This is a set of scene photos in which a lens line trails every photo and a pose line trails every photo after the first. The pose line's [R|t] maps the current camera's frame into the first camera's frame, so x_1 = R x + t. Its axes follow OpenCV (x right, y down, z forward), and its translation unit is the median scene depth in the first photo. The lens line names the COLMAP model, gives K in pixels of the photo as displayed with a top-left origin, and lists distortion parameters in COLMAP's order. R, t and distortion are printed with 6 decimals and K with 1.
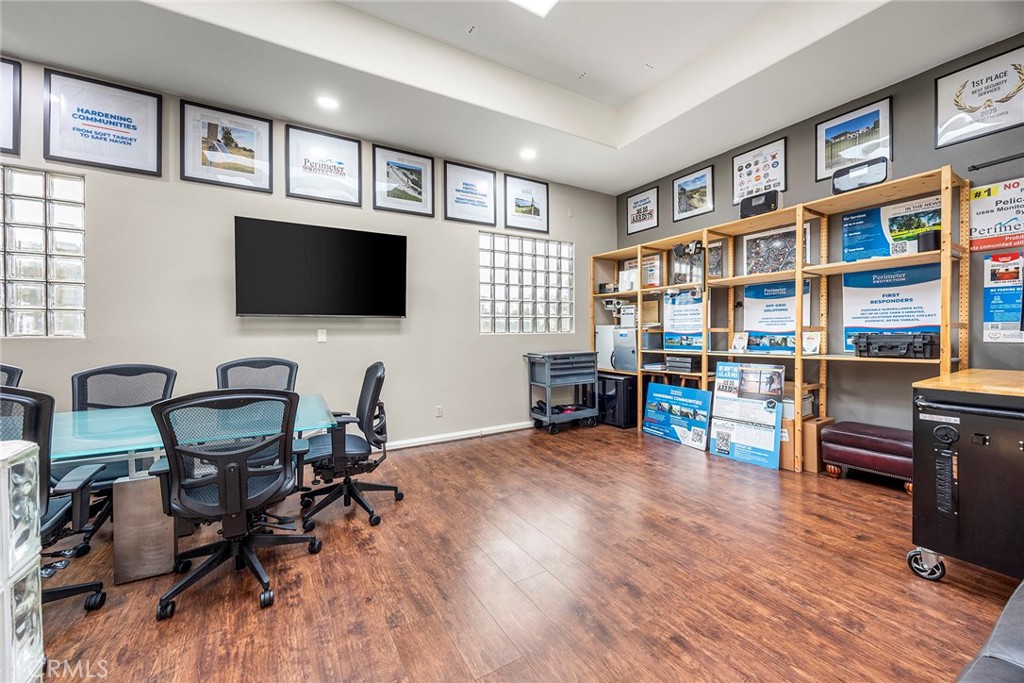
lens RADIAL K [[393.6, 0, 508.3], [0, 393.6, 333.1], [0, 0, 1]] dist [0.000365, -0.000086]
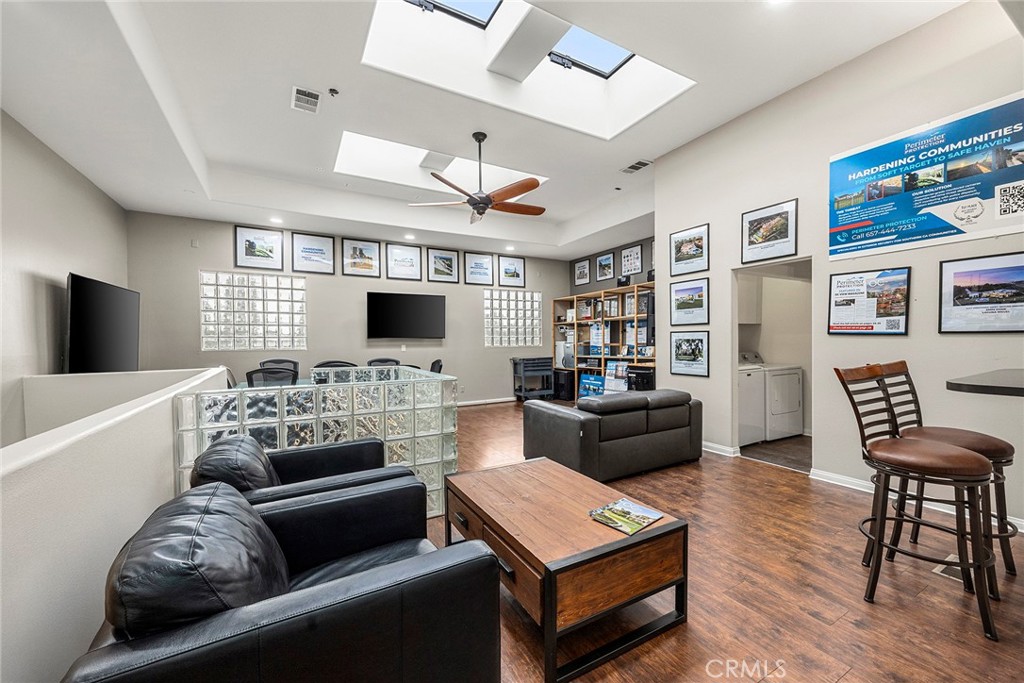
lens RADIAL K [[402.1, 0, 513.1], [0, 402.1, 348.1], [0, 0, 1]] dist [-0.001499, -0.000049]
pose [[0.999785, -0.003741, -0.020396, 0.105839], [0.003973, 0.999928, 0.011346, -0.013738], [0.020352, -0.011425, 0.999728, -0.917231]]
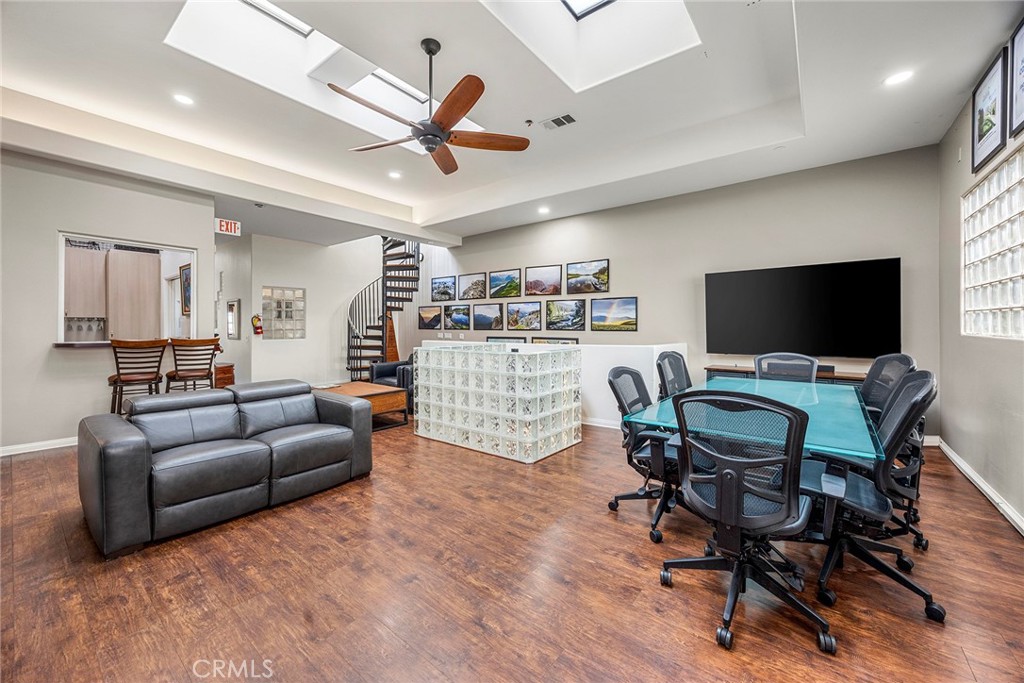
lens RADIAL K [[398.9, 0, 510.1], [0, 398.9, 331.7], [0, 0, 1]] dist [-0.000675, -0.000191]
pose [[-0.928763, 0.011558, -0.370494, 0.161523], [0.004635, 0.999798, 0.019572, -0.018675], [0.370645, 0.016460, -0.928629, 1.002171]]
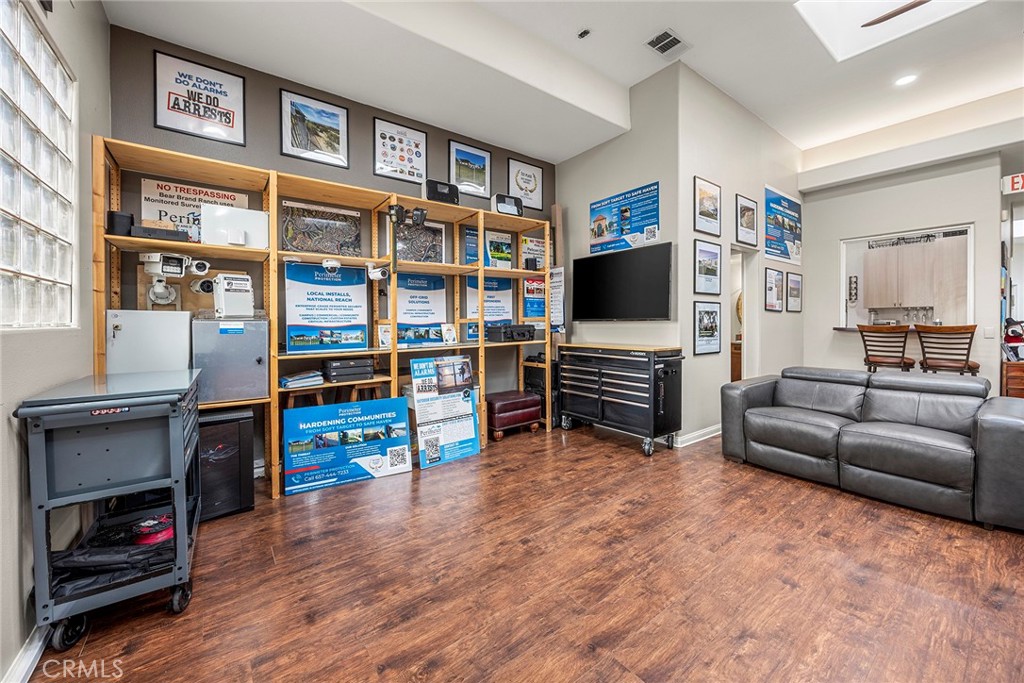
lens RADIAL K [[392.8, 0, 516.5], [0, 392.8, 326.8], [0, 0, 1]] dist [-0.001403, -0.000073]
pose [[-0.116184, -0.002048, 0.993226, -0.310563], [0.014259, 0.999891, 0.003729, 0.003602], [-0.993125, 0.014595, -0.116142, 0.829541]]
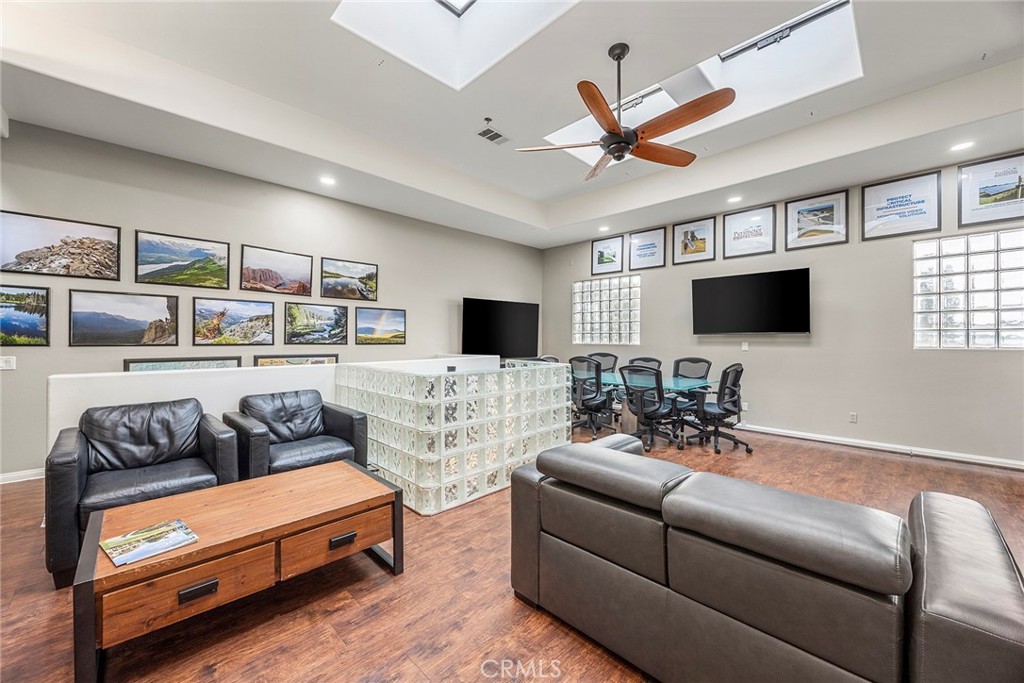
lens RADIAL K [[389.8, 0, 512.3], [0, 389.8, 339.3], [0, 0, 1]] dist [-0.000872, -0.000044]
pose [[0.246391, 0.005543, -0.969155, 0.683436], [-0.008540, 0.999957, 0.003549, -0.016624], [0.969133, 0.007402, 0.246428, -0.202275]]
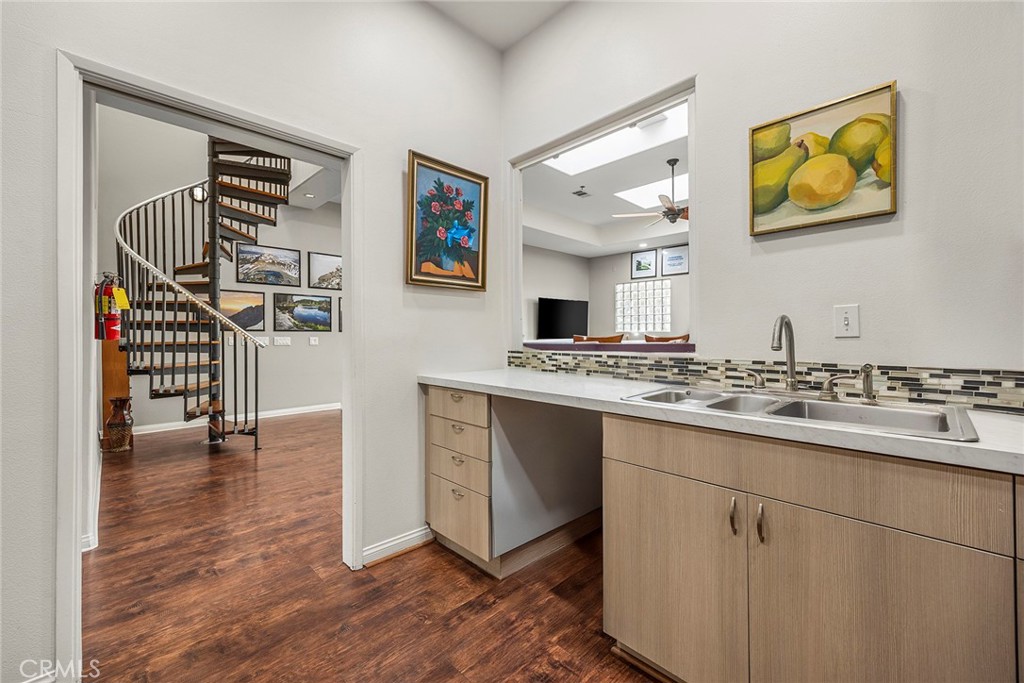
lens RADIAL K [[406.7, 0, 512.0], [0, 406.7, 334.3], [0, 0, 1]] dist [0.013039, -0.000171]
pose [[0.244442, 0.003939, -0.969656, 1.232615], [-0.001027, 0.999992, 0.003803, 0.014861], [0.969663, 0.000066, 0.244444, -0.703548]]
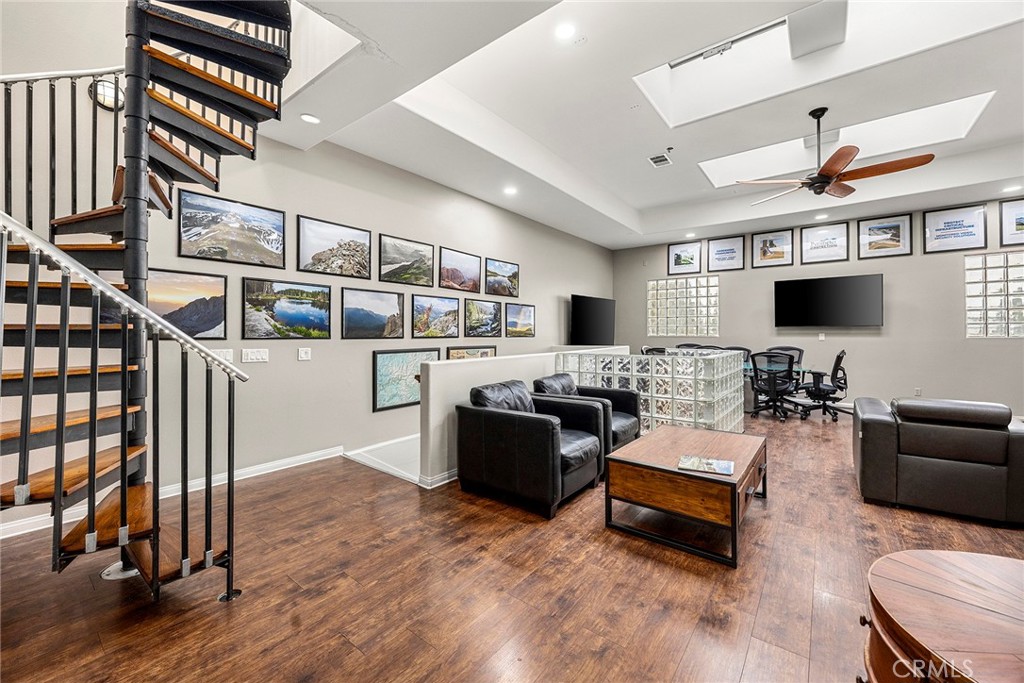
lens RADIAL K [[398.9, 0, 510.1], [0, 398.9, 331.7], [0, 0, 1]] dist [-0.000675, -0.000191]
pose [[0.361672, -0.000280, -0.932305, 0.665528], [-0.004299, 0.999989, -0.001968, -0.006542], [0.932296, 0.004720, 0.361666, -0.928446]]
